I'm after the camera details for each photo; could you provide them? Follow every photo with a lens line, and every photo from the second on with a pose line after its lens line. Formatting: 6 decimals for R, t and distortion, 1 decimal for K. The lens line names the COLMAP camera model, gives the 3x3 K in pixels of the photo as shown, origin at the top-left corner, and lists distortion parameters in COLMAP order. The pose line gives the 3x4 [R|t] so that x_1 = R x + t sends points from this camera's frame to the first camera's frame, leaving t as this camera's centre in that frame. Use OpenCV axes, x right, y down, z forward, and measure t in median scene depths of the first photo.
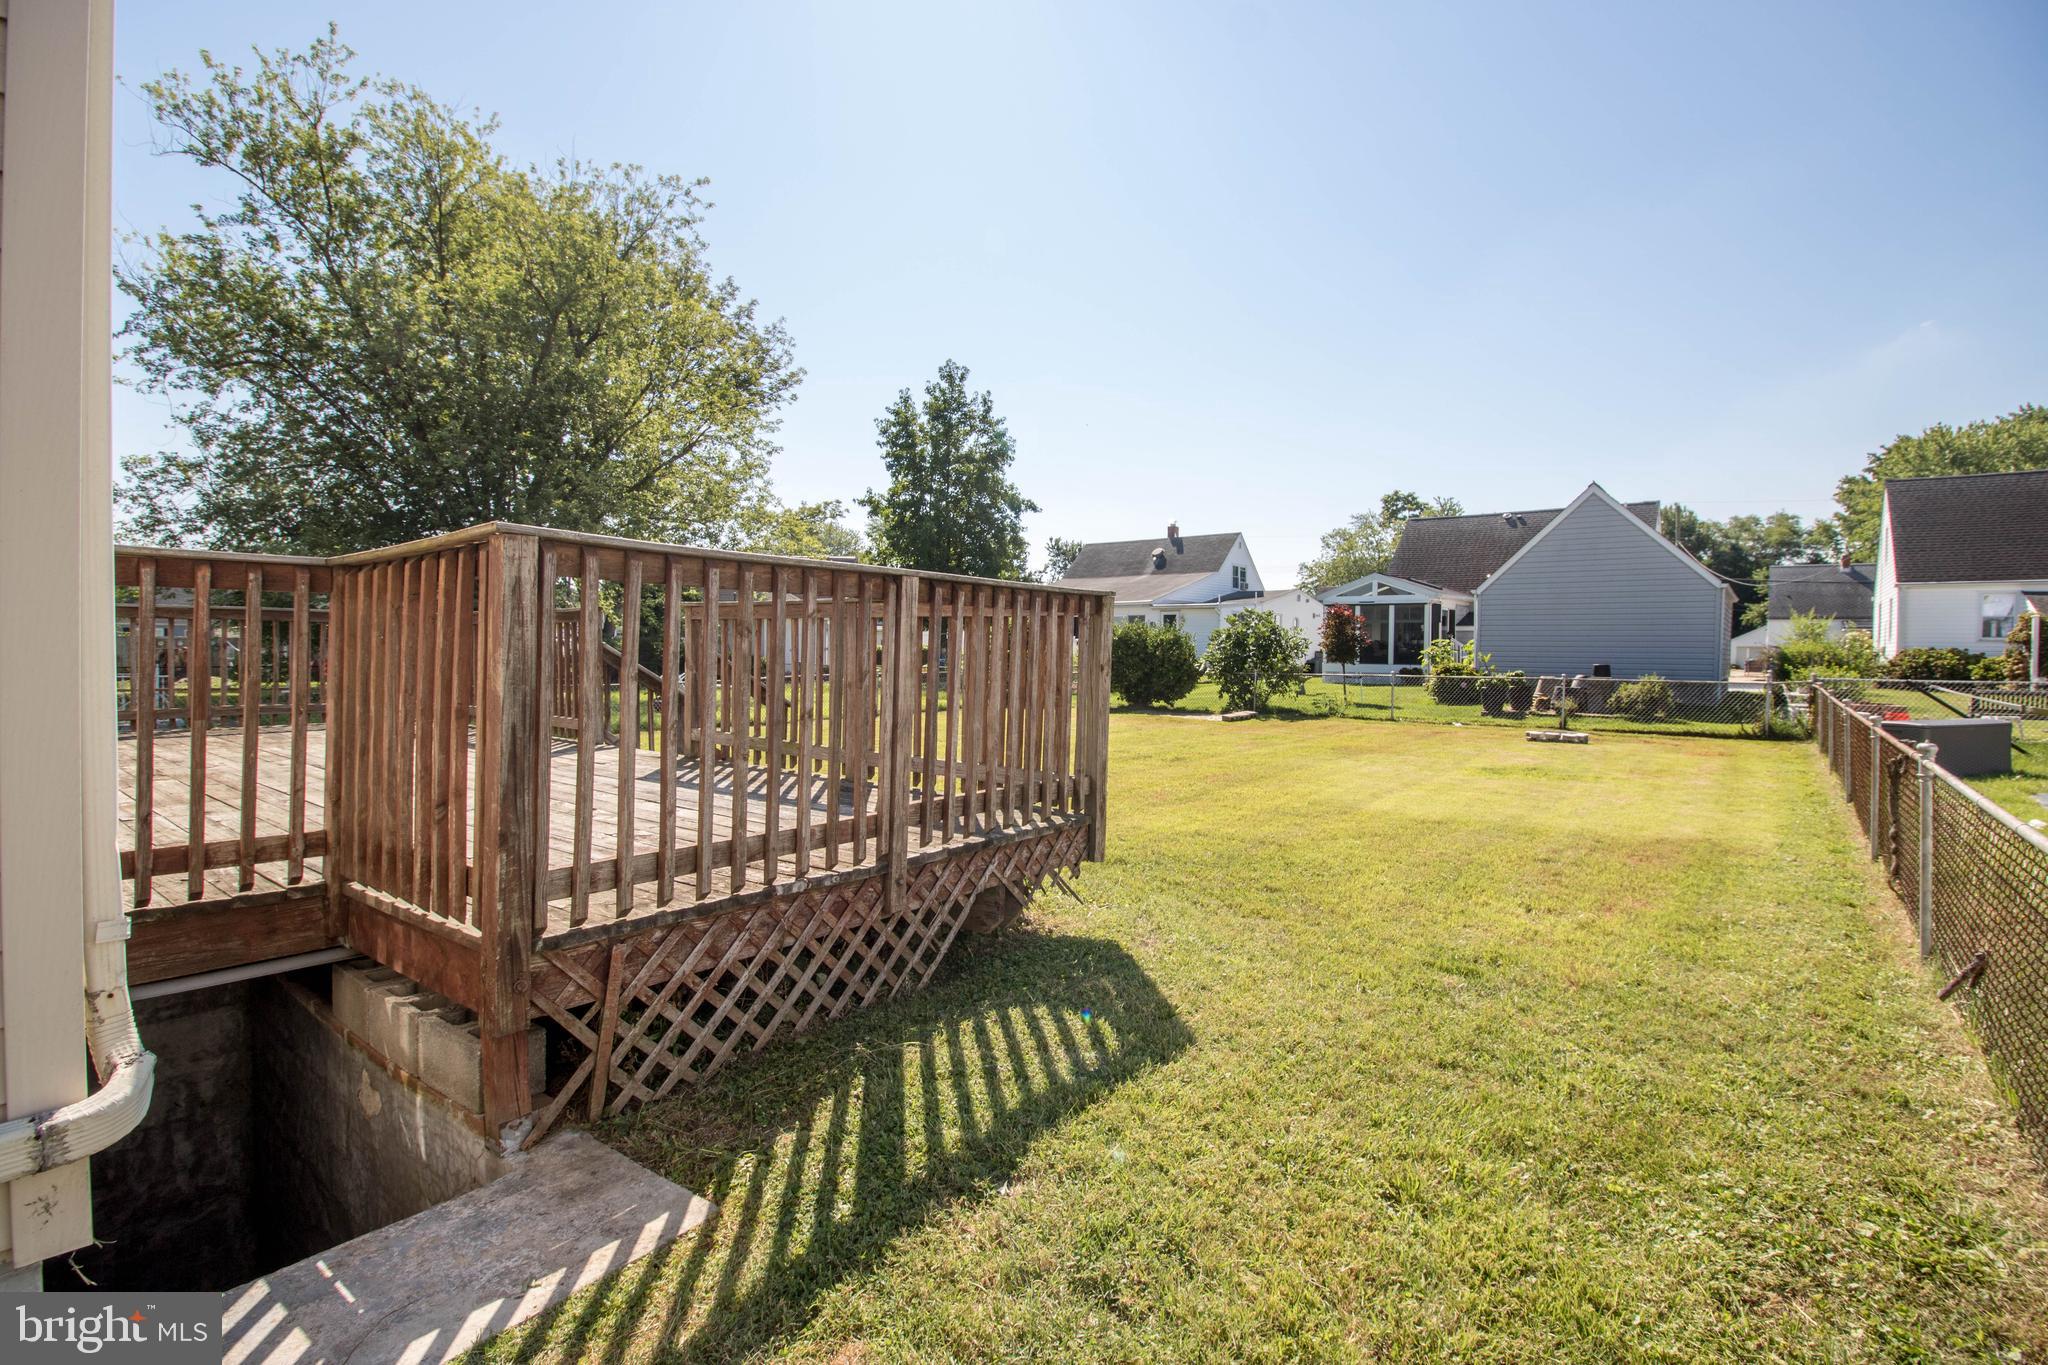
lens RADIAL K [[949.2, 0, 1040.0], [0, 949.2, 670.7], [0, 0, 1]] dist [-0.001216, -0.011861]
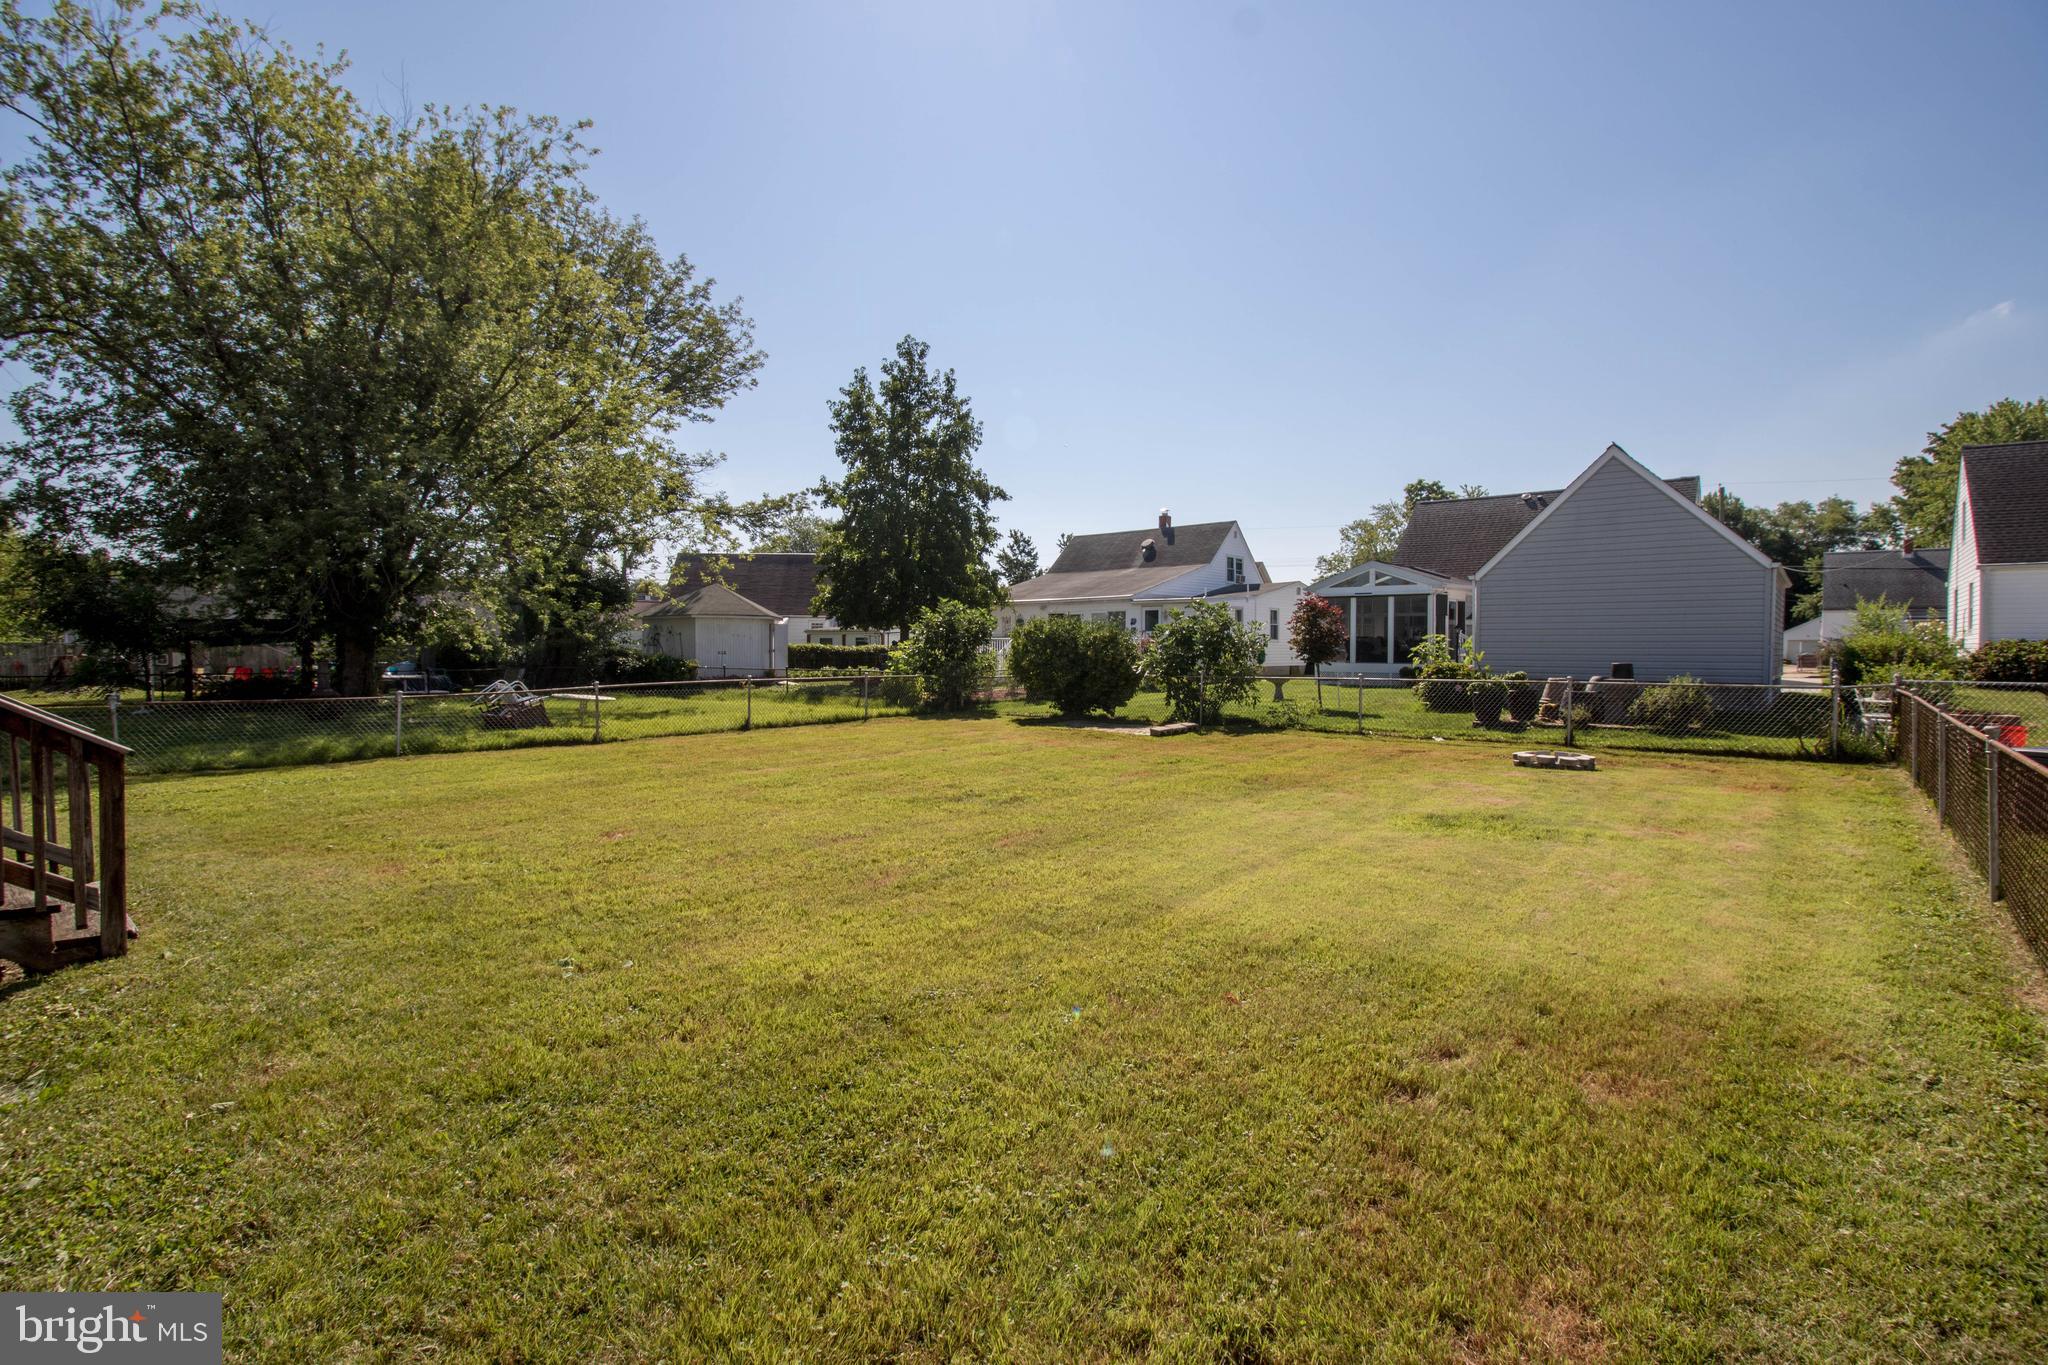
lens RADIAL K [[949.2, 0, 1040.0], [0, 949.2, 670.7], [0, 0, 1]] dist [-0.001216, -0.011861]
pose [[0.999394, -0.007583, -0.033980, 0.060906], [0.007597, 0.999971, 0.000296, -0.002097], [0.033977, -0.000554, 0.999422, 0.085877]]
